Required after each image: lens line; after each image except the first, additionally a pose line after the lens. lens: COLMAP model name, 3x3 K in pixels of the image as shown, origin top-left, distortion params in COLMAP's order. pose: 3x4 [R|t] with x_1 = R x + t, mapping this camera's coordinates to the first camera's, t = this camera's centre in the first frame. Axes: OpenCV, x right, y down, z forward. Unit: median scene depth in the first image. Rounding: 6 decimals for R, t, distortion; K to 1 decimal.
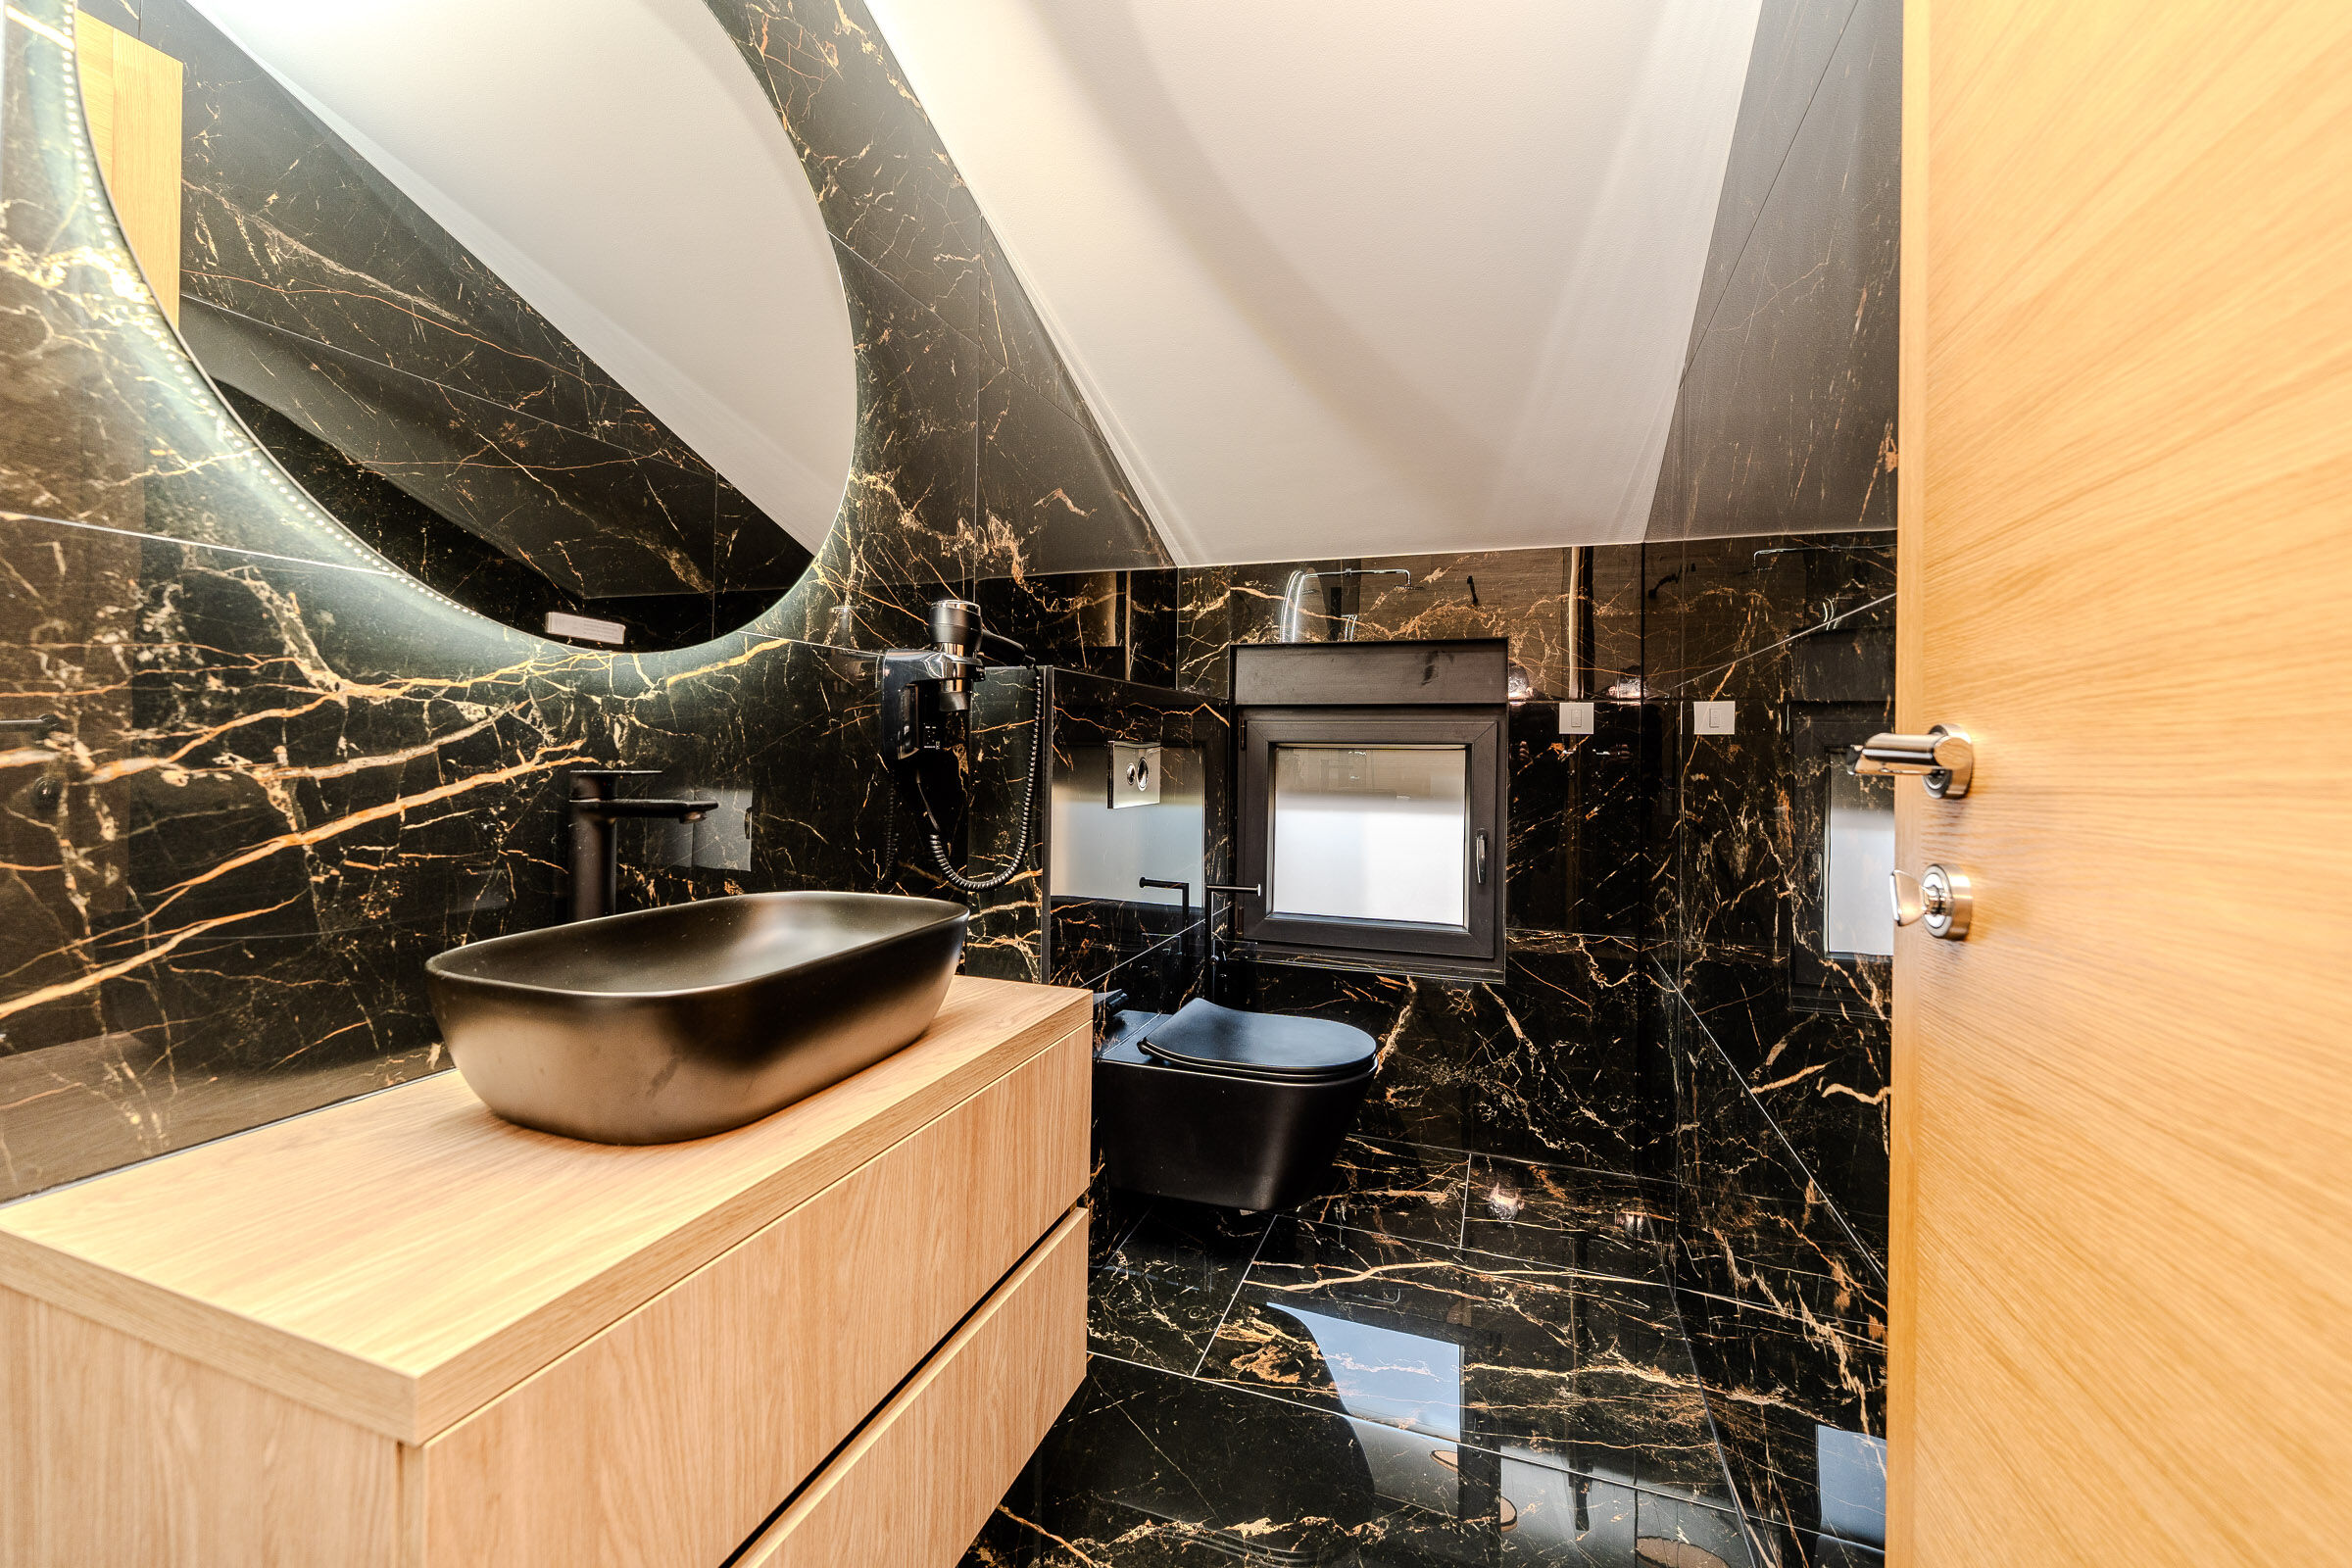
lens RADIAL K [[936.4, 0, 1182.3], [0, 936.4, 765.3], [0, 0, 1]] dist [-0.002812, 0.000425]
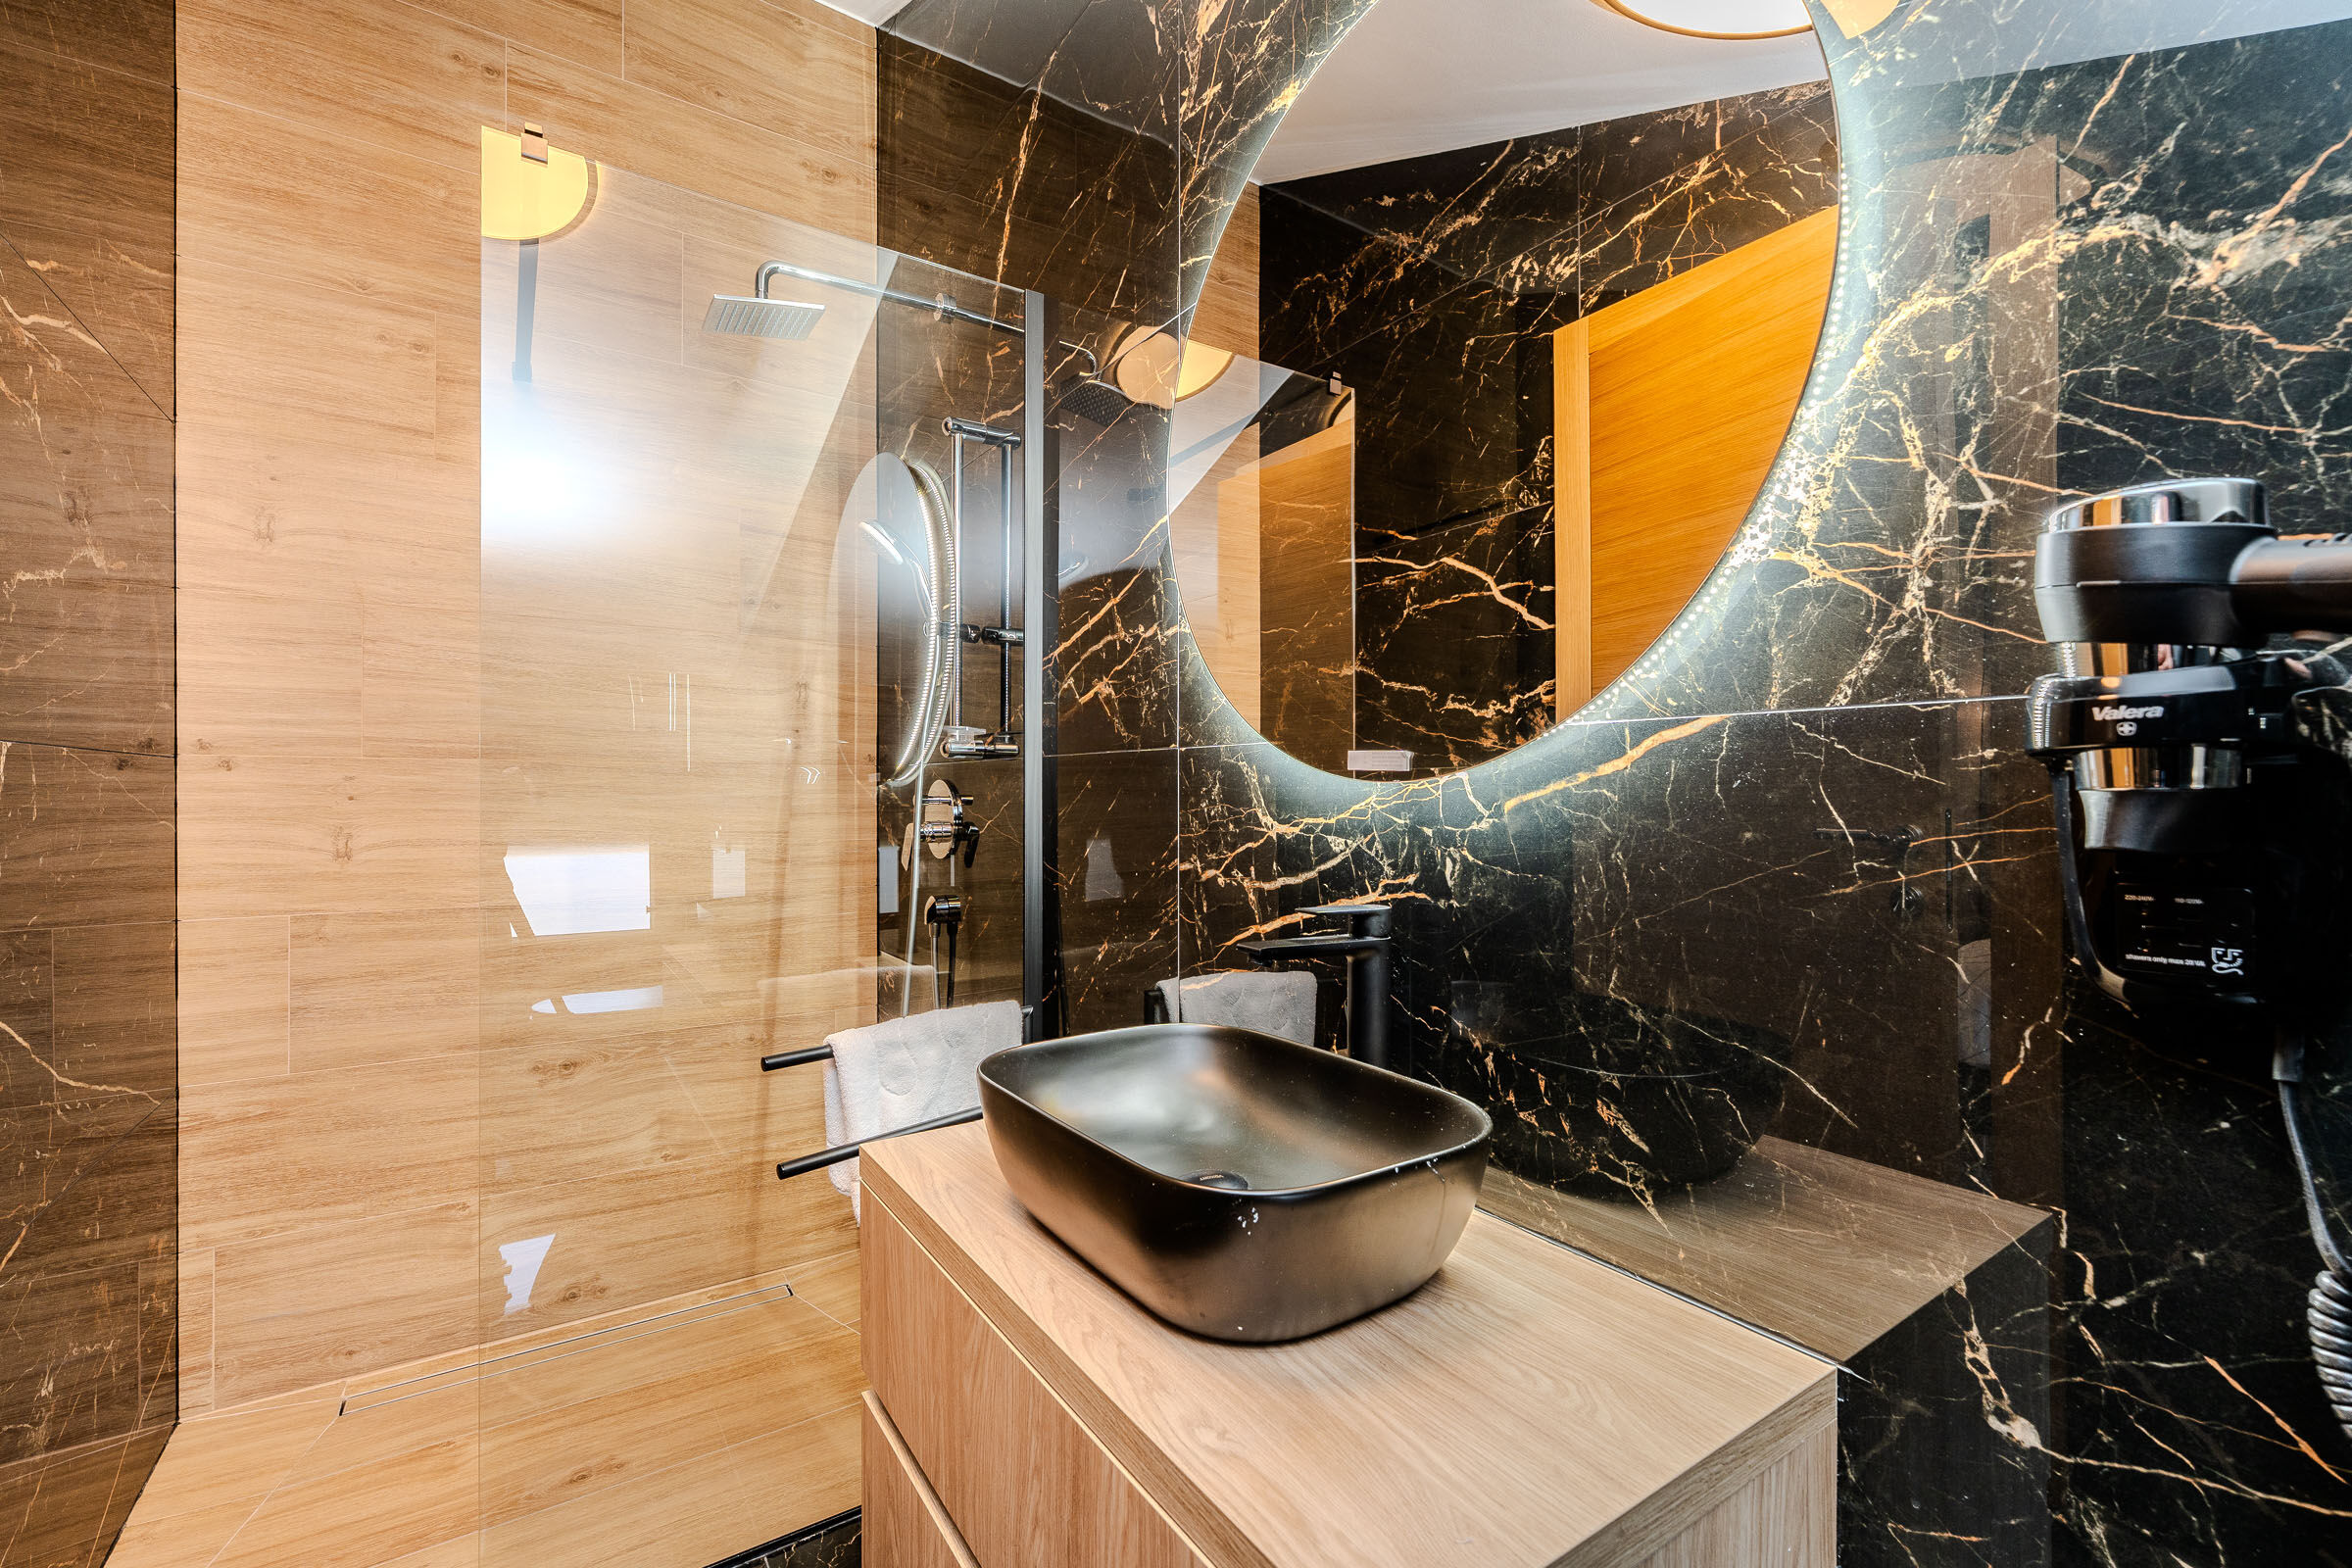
lens RADIAL K [[986.5, 0, 1181.4], [0, 986.5, 793.2], [0, 0, 1]] dist [-0.002599, -0.000320]
pose [[-0.597788, -0.010981, -0.801579, 0.313342], [-0.021224, 0.999772, 0.002132, -0.110218], [0.801373, 0.018288, -0.597885, 1.457862]]
